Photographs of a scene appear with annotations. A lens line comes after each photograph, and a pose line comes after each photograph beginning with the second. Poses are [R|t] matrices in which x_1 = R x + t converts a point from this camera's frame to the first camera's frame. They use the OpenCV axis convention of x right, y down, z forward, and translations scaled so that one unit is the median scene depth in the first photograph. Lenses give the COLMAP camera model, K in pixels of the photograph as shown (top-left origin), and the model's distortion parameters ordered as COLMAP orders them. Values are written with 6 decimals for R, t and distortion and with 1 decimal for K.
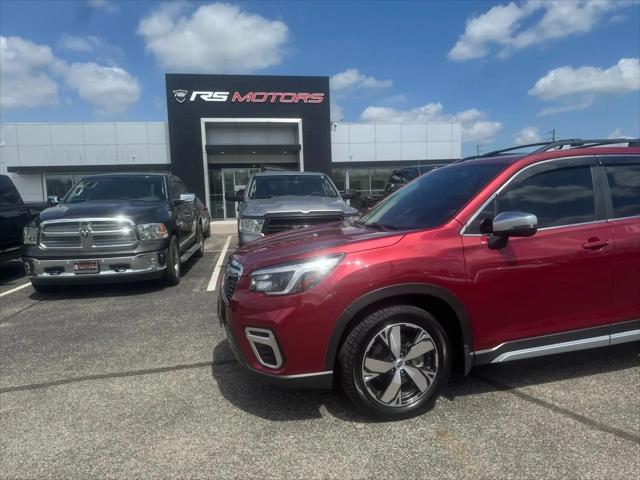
lens RADIAL K [[454.4, 0, 327.5], [0, 454.4, 241.1], [0, 0, 1]] dist [0.048288, -0.058654]
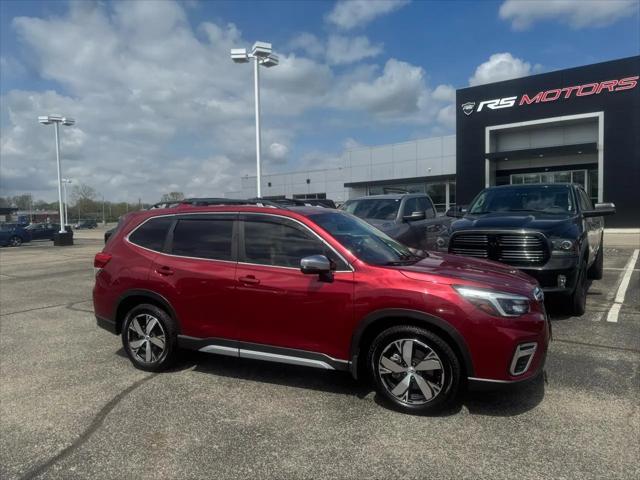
lens RADIAL K [[454.4, 0, 318.1], [0, 454.4, 243.1], [0, 0, 1]] dist [0.048288, -0.058654]
pose [[0.678643, 0.057244, -0.732234, 0.240602], [-0.053966, 0.998150, 0.028017, -0.019904], [0.732483, 0.020502, 0.680476, 0.035917]]
